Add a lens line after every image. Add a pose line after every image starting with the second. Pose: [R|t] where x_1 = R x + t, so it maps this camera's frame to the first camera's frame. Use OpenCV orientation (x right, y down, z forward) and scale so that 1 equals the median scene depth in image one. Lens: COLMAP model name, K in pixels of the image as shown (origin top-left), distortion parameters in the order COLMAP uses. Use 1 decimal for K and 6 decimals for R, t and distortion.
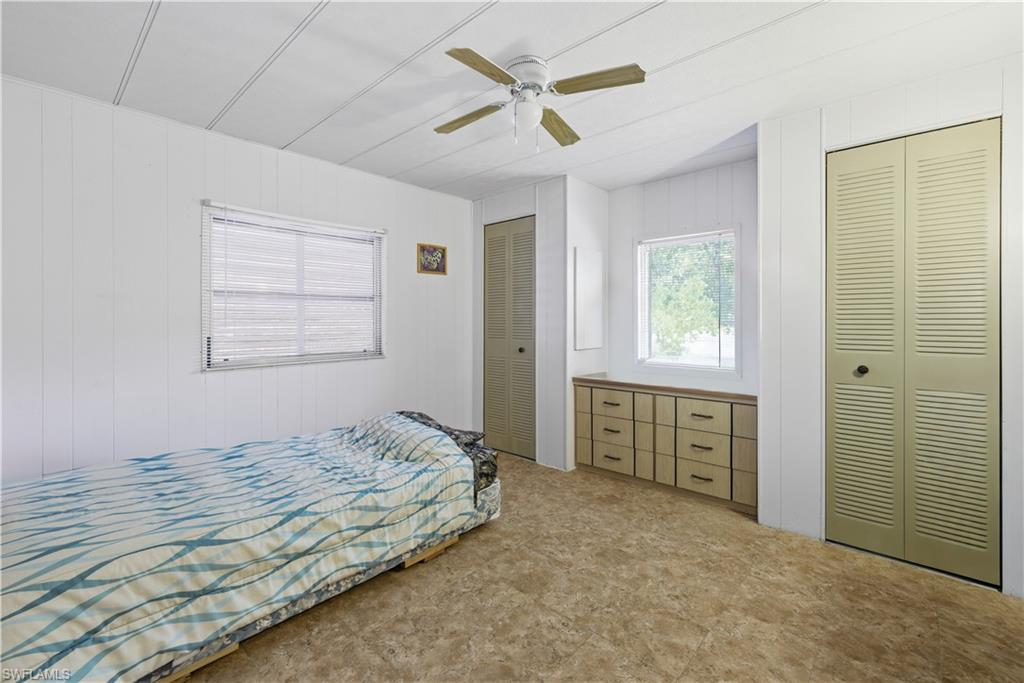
lens RADIAL K [[438.6, 0, 493.4], [0, 438.6, 330.7], [0, 0, 1]] dist [0.005846, -0.000423]
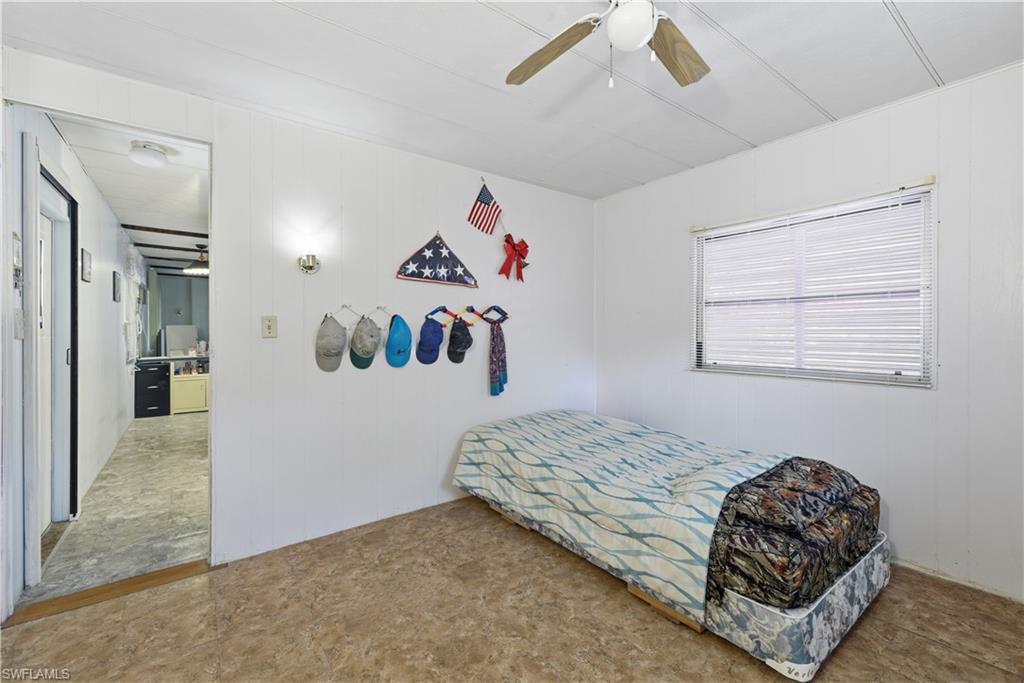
lens RADIAL K [[426.8, 0, 506.1], [0, 426.8, 335.3], [0, 0, 1]] dist [0.000794, -0.000195]
pose [[-0.173629, 0.016576, -0.984672, 0.832284], [-0.021190, 0.999564, 0.020563, -0.023492], [0.984583, 0.024436, -0.173202, 1.002079]]
